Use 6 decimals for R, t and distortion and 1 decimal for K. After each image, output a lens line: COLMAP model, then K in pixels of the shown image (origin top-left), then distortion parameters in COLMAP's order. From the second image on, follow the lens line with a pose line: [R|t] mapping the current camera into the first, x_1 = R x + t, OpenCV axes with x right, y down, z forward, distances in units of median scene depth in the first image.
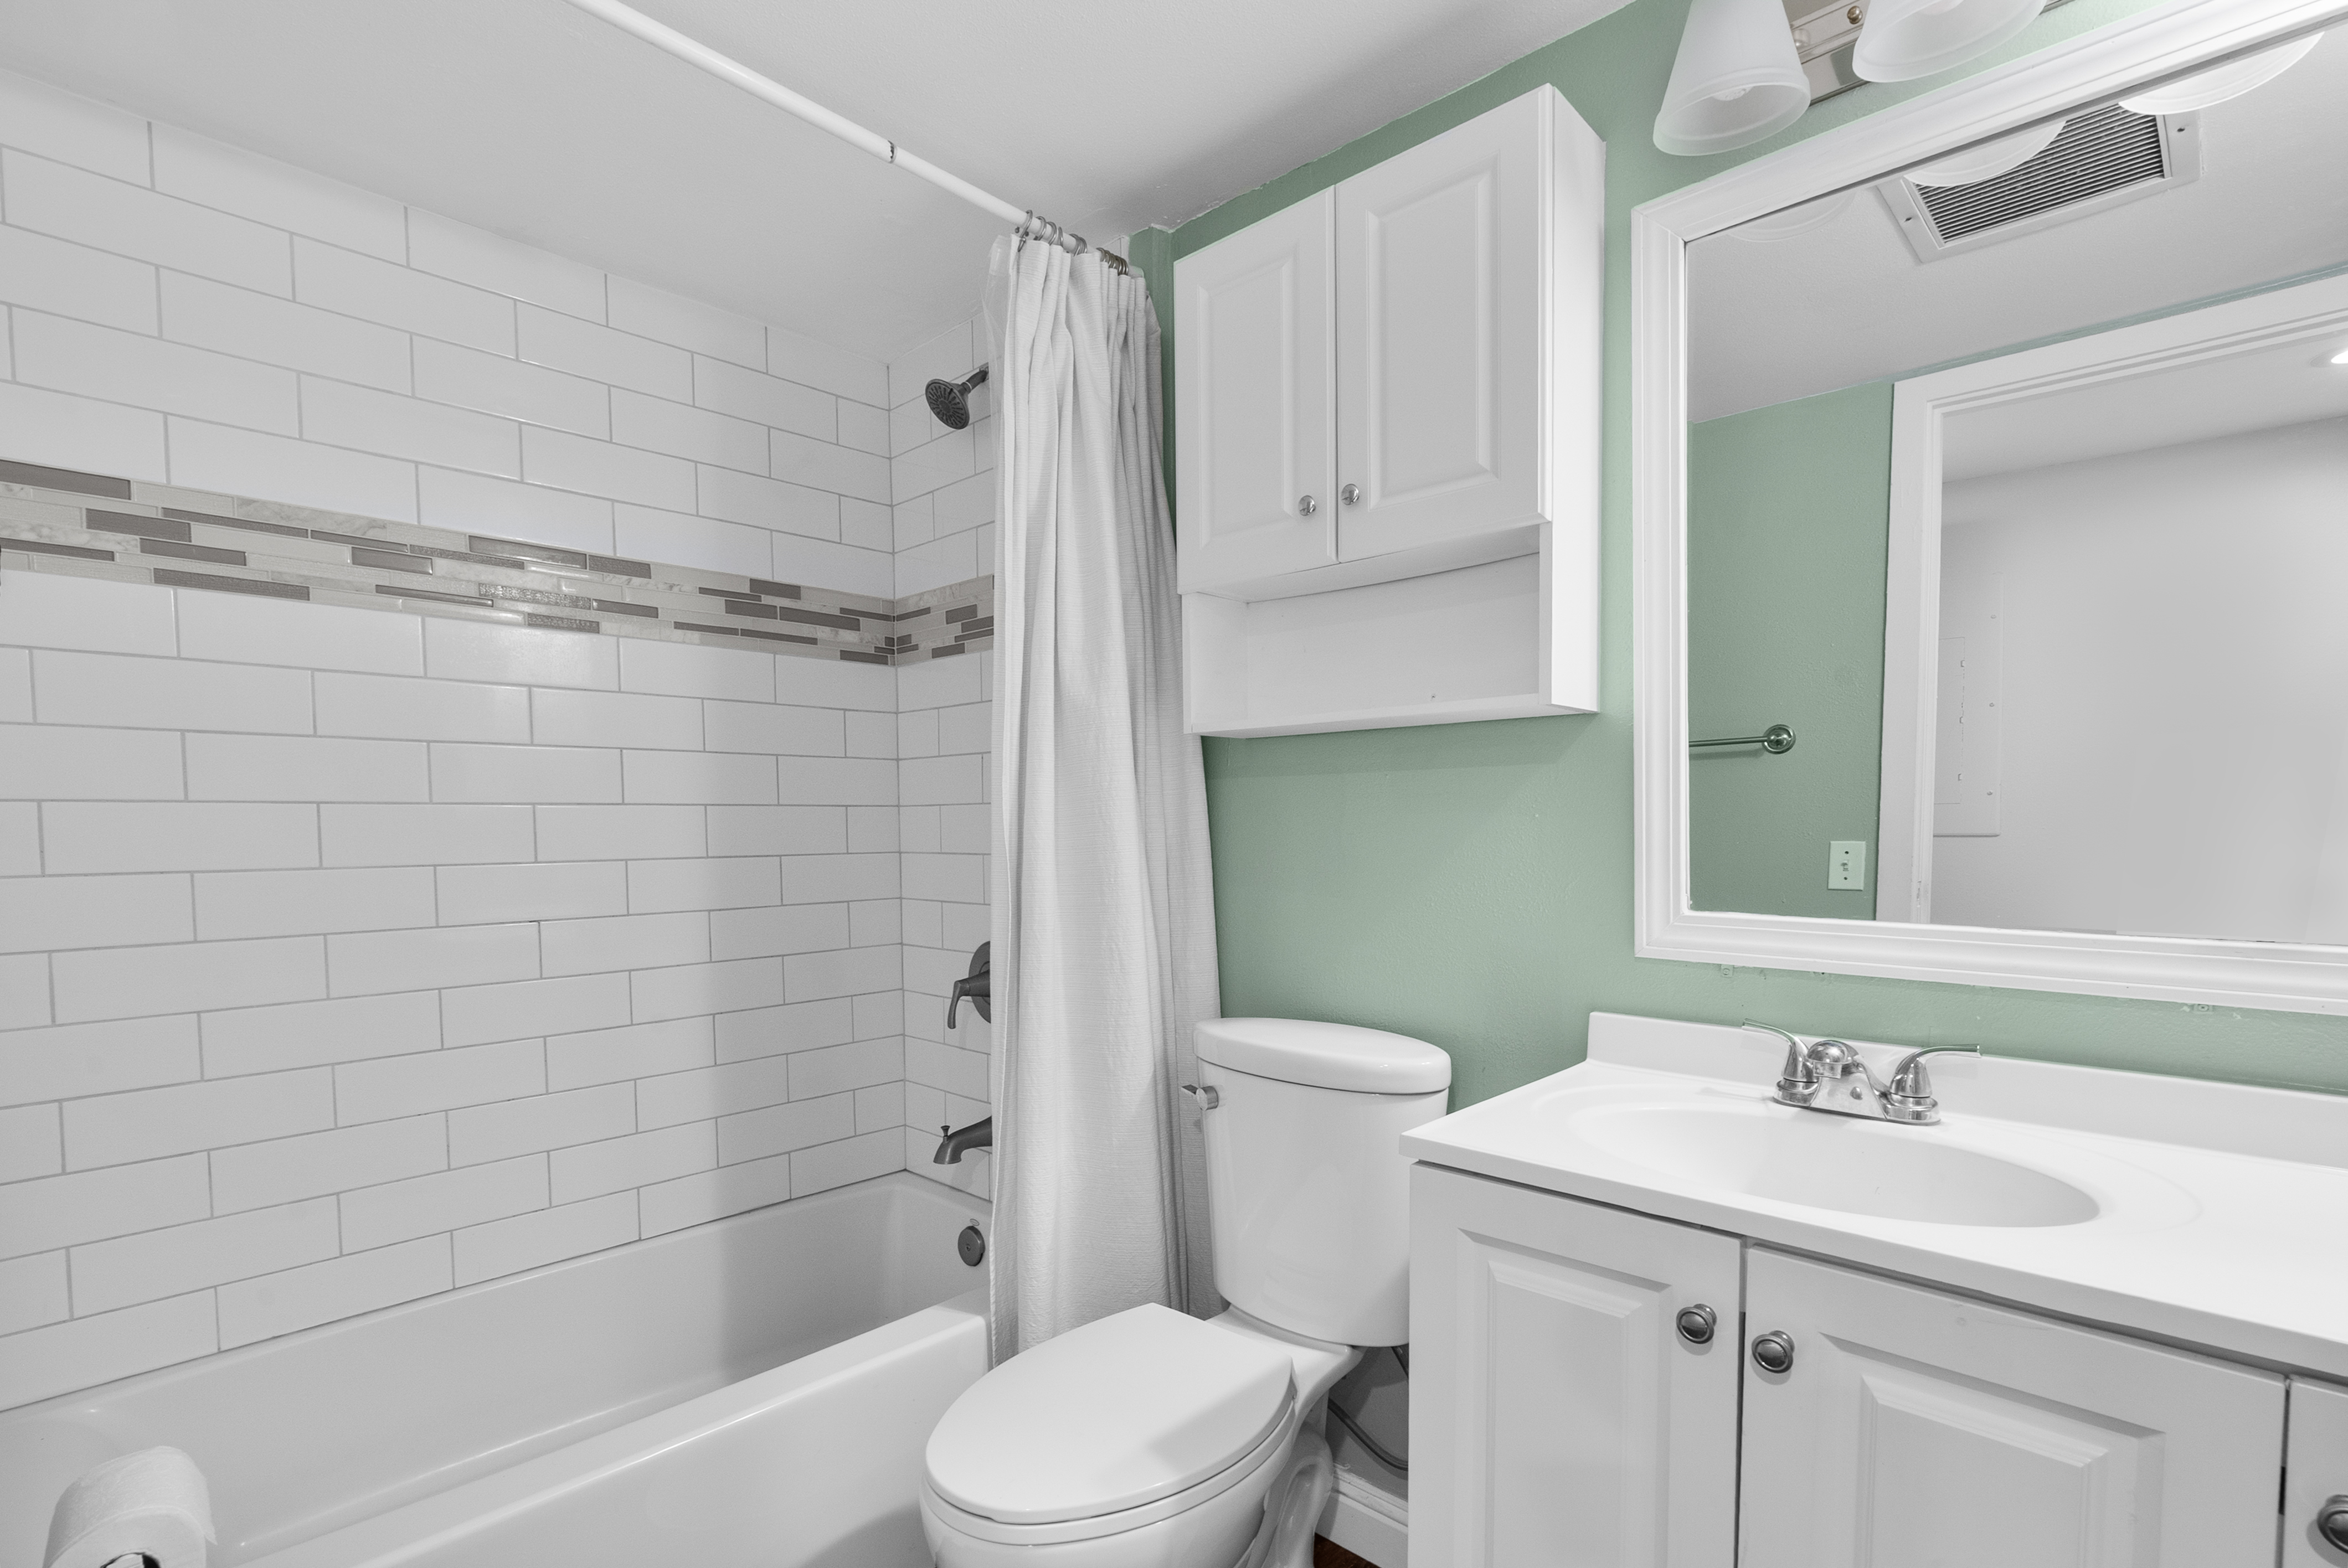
lens RADIAL K [[1078.9, 0, 1166.9], [0, 1078.9, 879.6], [0, 0, 1]] dist [-0.014471, 0.000374]
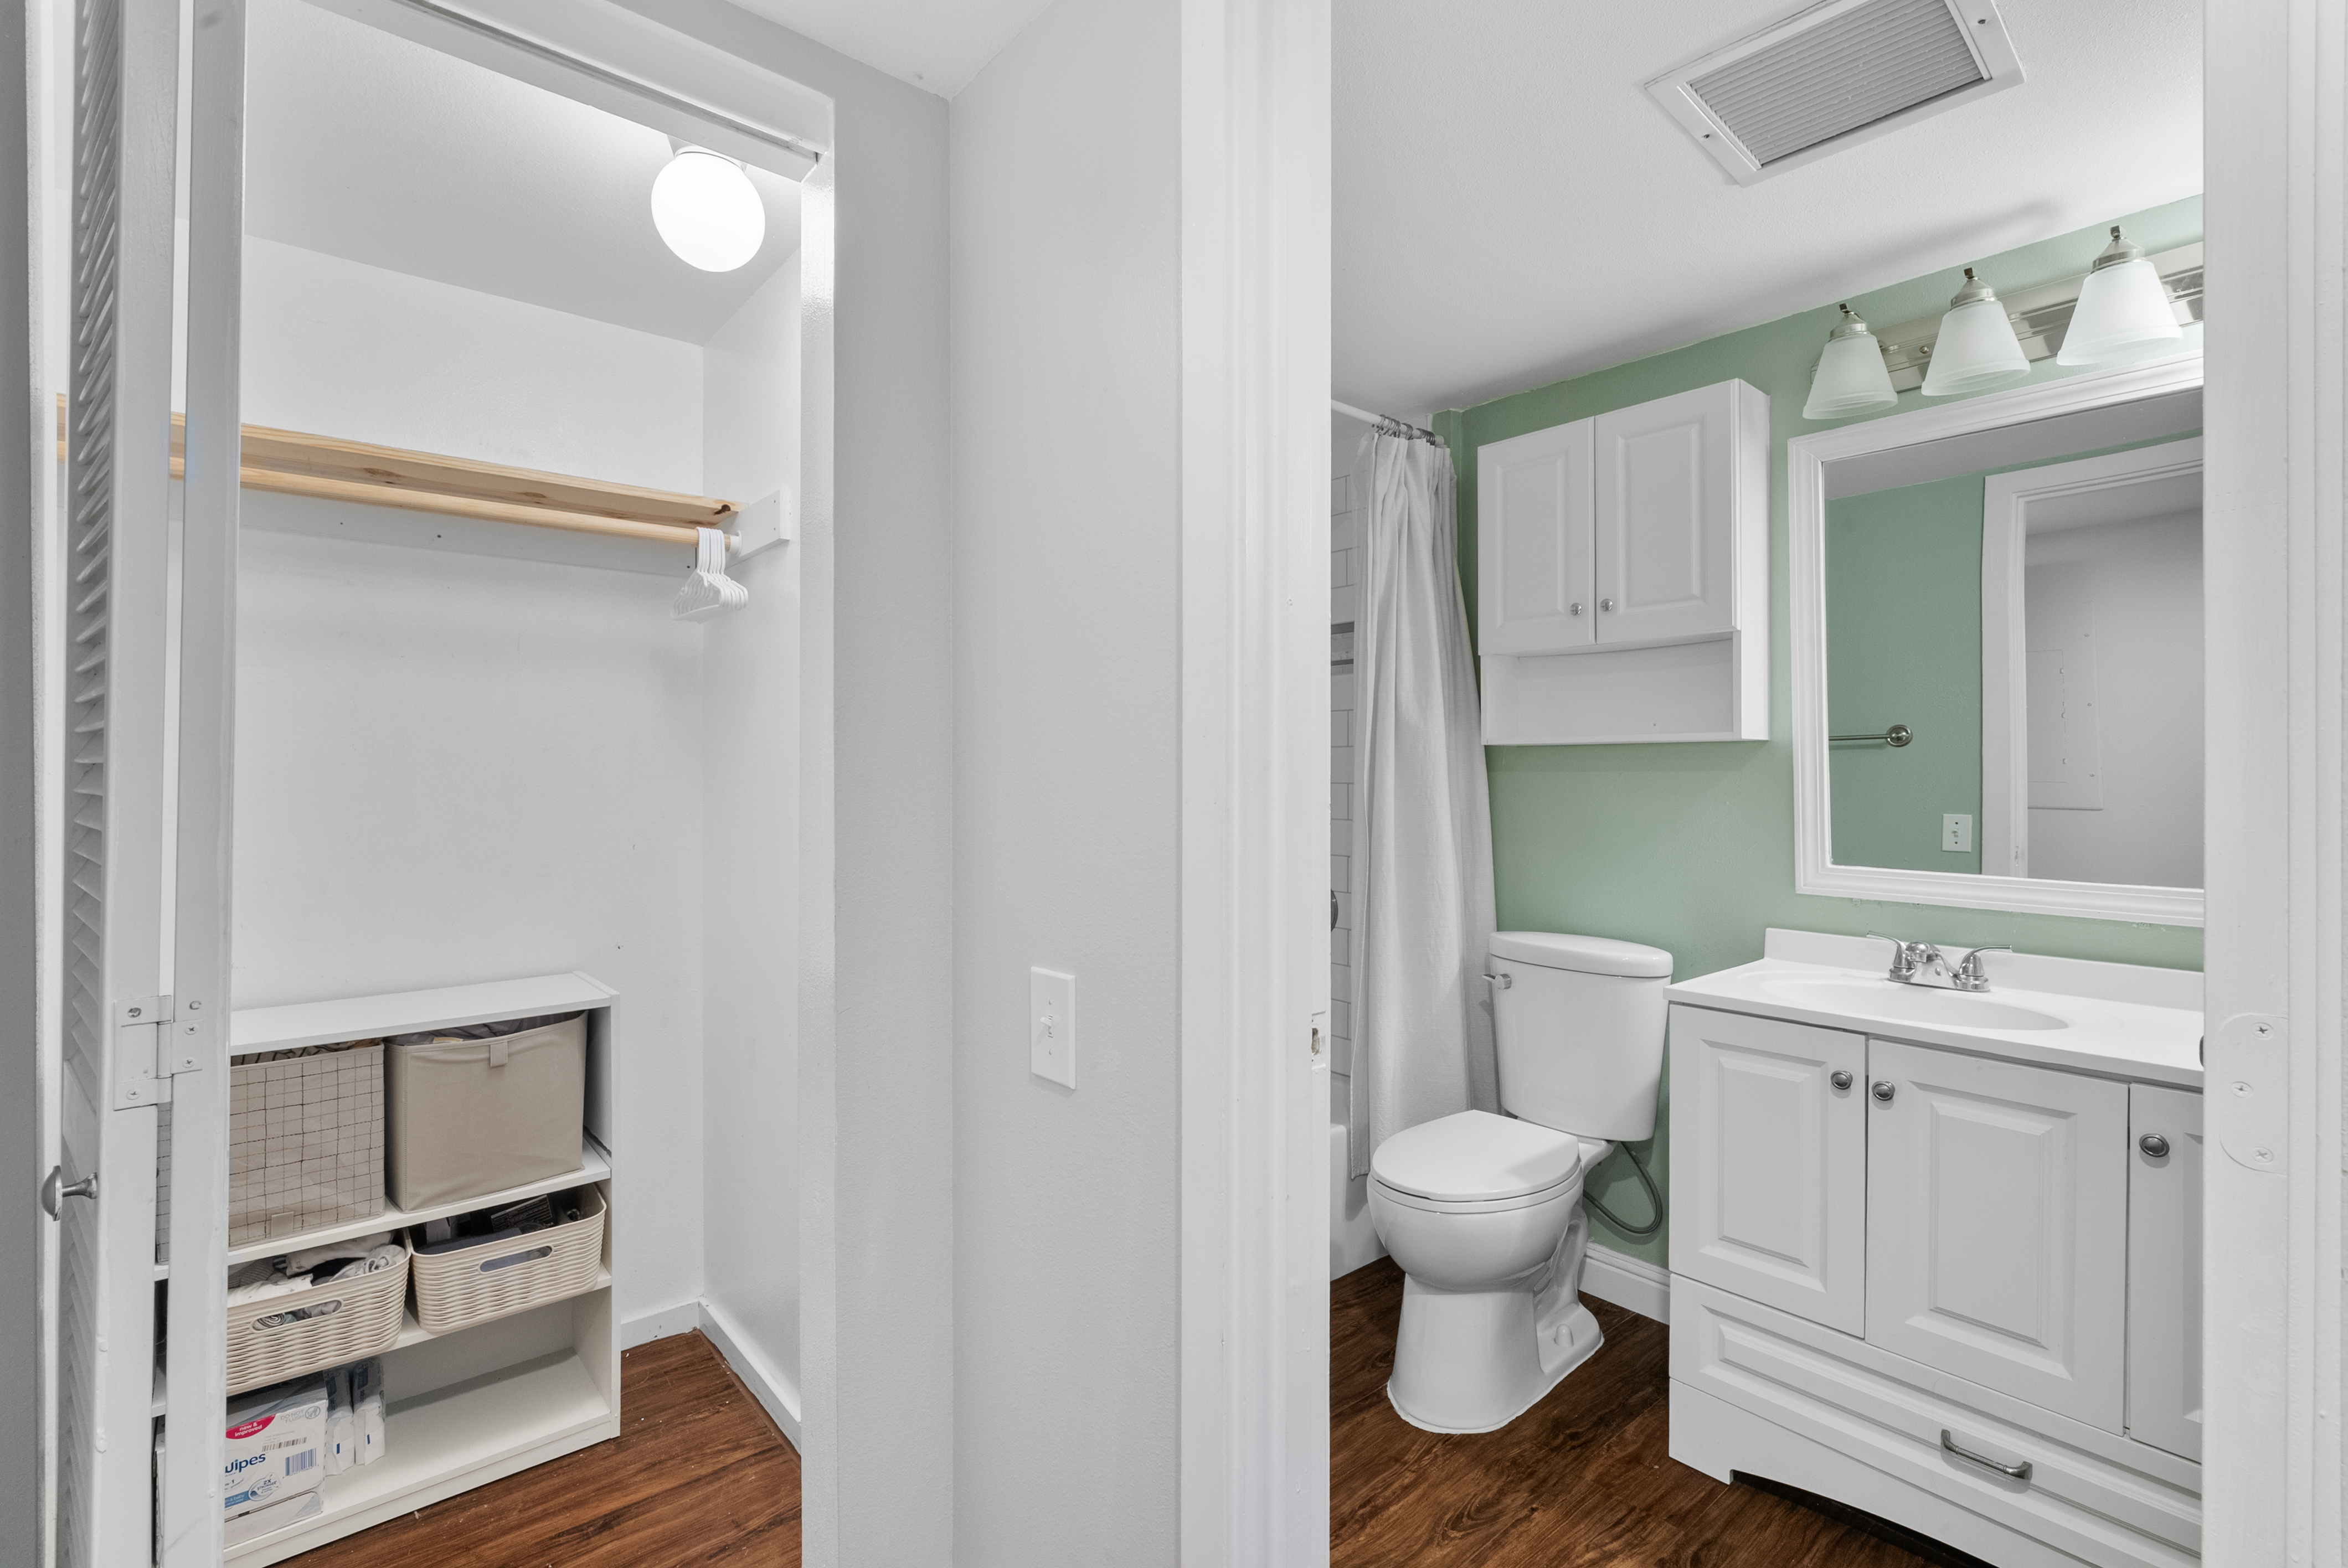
lens RADIAL K [[1060.0, 0, 1167.5], [0, 1060.0, 774.8], [0, 0, 1]] dist [-0.005005, 0.001000]
pose [[0.994695, 0.006650, -0.102657, -0.328691], [-0.011480, 0.998851, -0.046529, -0.020464], [0.102230, 0.047461, 0.993628, -0.656635]]
